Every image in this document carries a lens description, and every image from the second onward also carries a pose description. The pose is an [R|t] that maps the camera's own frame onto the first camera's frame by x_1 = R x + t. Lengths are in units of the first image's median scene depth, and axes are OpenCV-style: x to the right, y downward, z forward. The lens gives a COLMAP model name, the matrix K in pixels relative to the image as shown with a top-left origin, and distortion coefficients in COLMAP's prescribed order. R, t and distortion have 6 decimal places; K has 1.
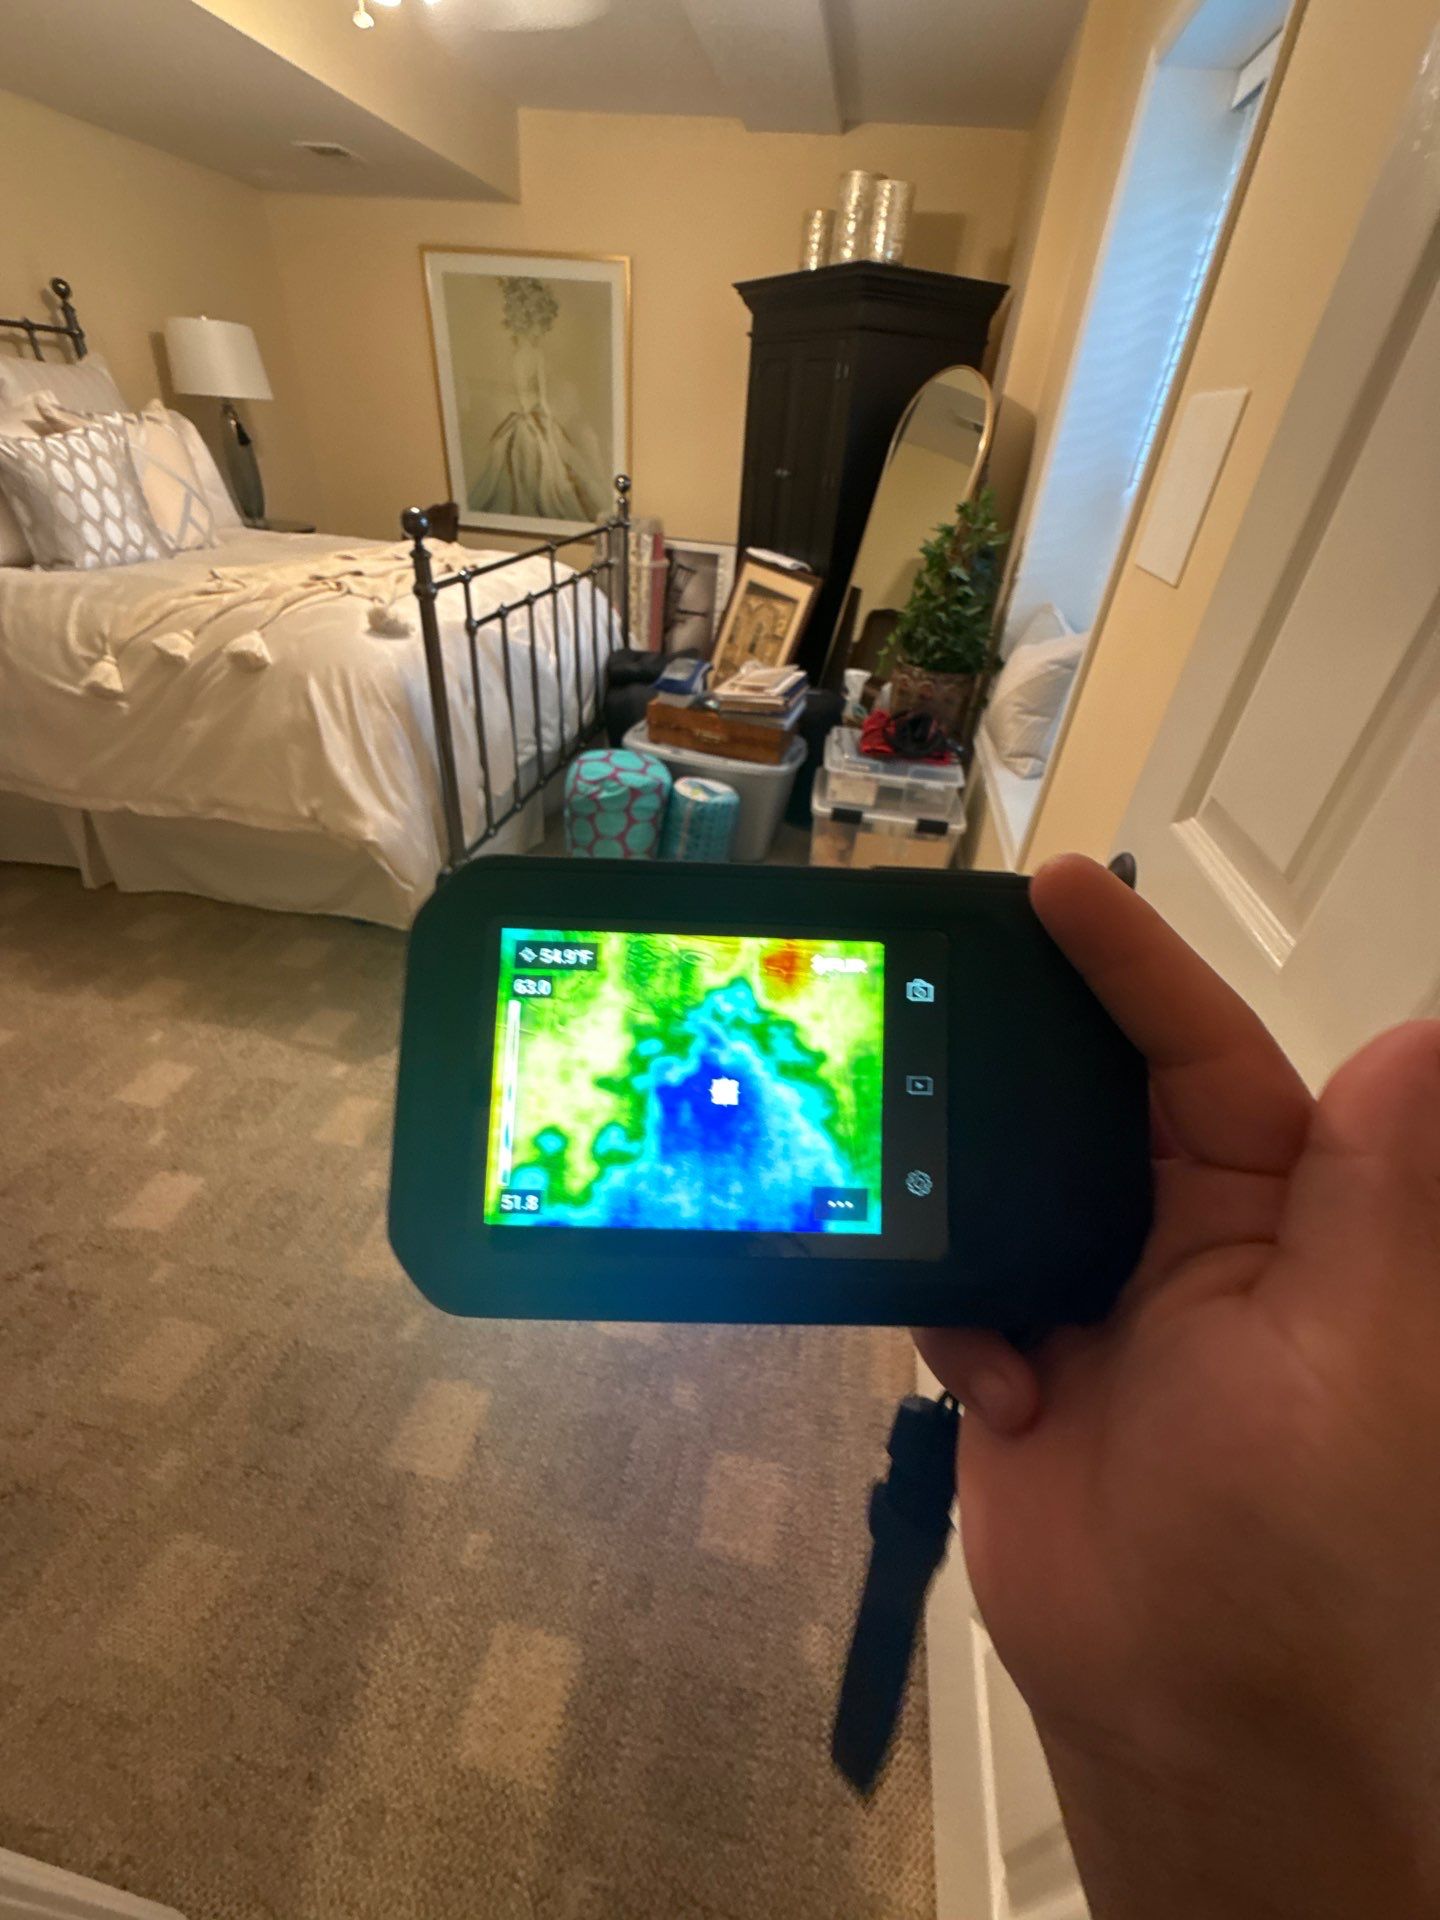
lens RADIAL K [[767.3, 0, 714.4], [0, 767.3, 963.5], [0, 0, 1]] dist [-0.000944, 0.000392]
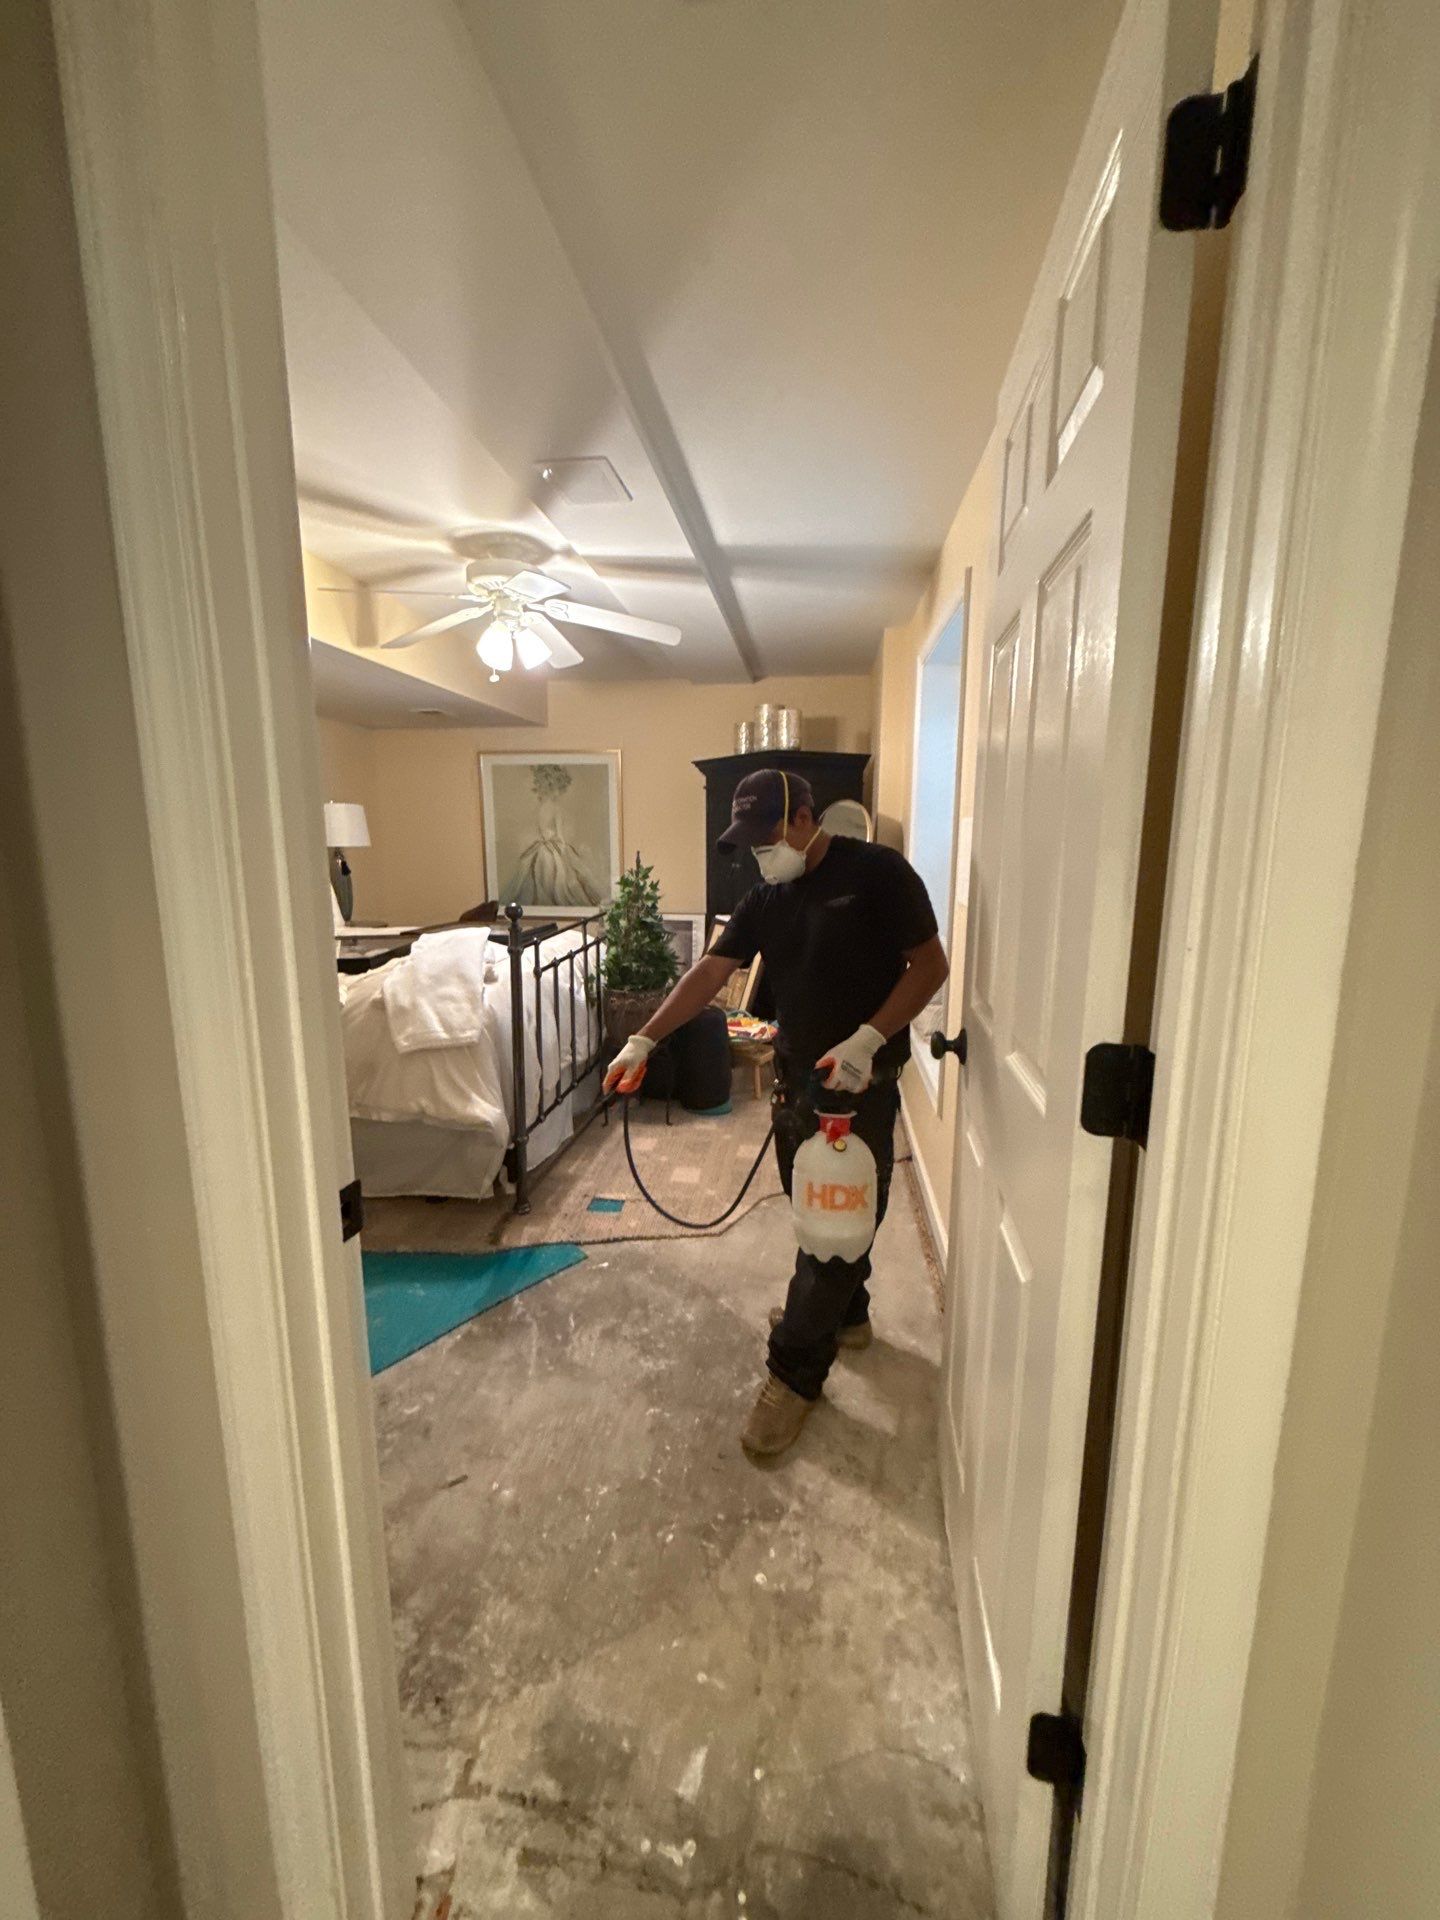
lens RADIAL K [[767.3, 0, 720.7], [0, 767.3, 962.9], [0, 0, 1]] dist [-0.000944, 0.000392]
pose [[0.995986, -0.071963, 0.053220, -0.028883], [0.087788, 0.901309, -0.424187, 0.118842], [-0.017442, 0.427156, 0.904010, -0.202952]]
